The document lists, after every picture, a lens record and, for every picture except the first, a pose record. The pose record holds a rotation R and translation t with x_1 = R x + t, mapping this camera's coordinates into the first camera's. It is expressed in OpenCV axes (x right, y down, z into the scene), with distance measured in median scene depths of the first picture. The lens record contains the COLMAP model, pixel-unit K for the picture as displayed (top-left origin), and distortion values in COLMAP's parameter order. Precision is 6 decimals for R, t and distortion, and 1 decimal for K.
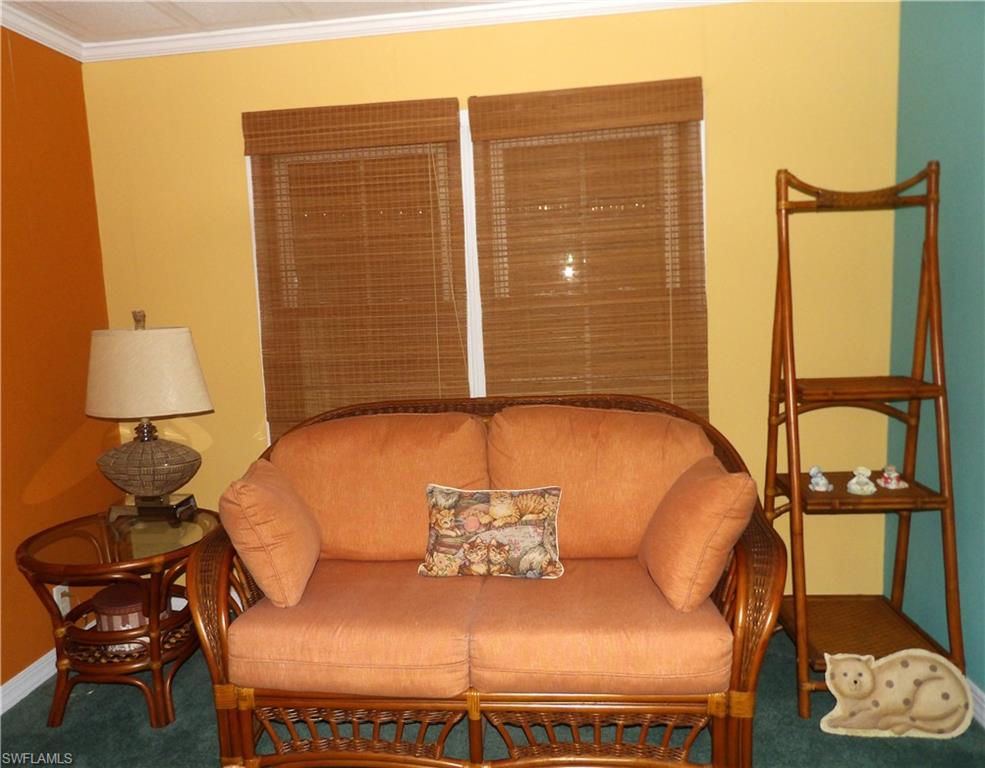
lens RADIAL K [[730.6, 0, 489.6], [0, 730.6, 385.4], [0, 0, 1]] dist [0.006165, 0.001643]
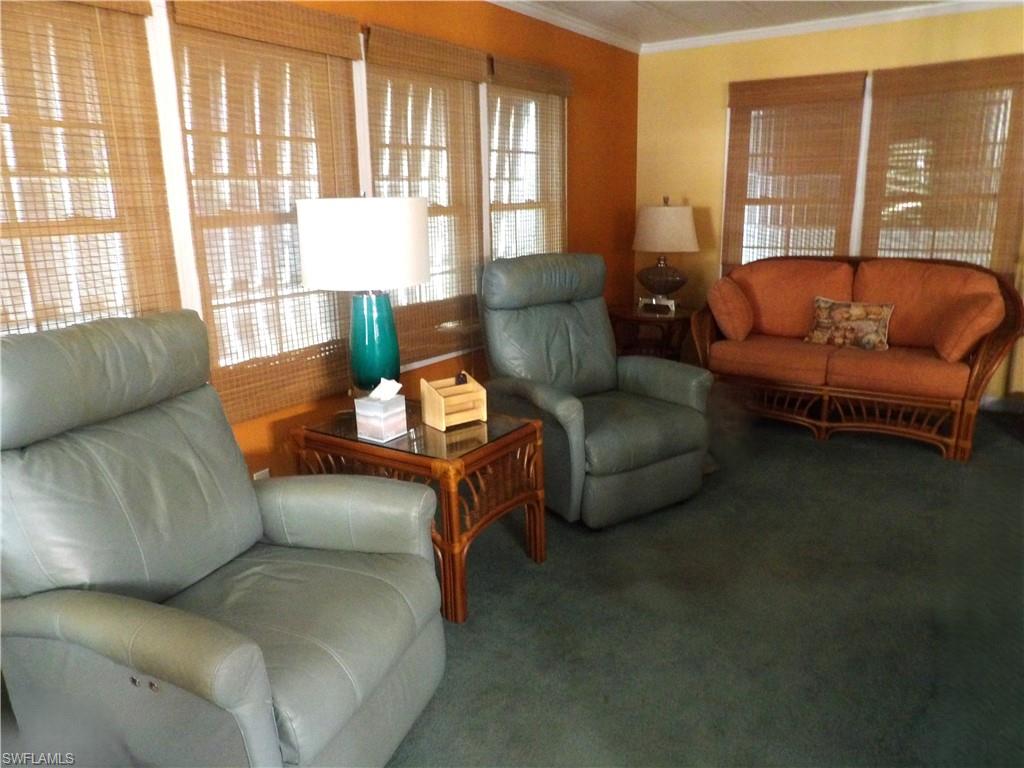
lens RADIAL K [[732.5, 0, 509.8], [0, 732.5, 378.8], [0, 0, 1]] dist [-0.023687, 0.005184]
pose [[0.884721, 0.140498, -0.444442, 0.084242], [-0.085766, 0.986280, 0.141056, 0.153720], [0.458162, -0.086677, 0.884632, -1.064273]]
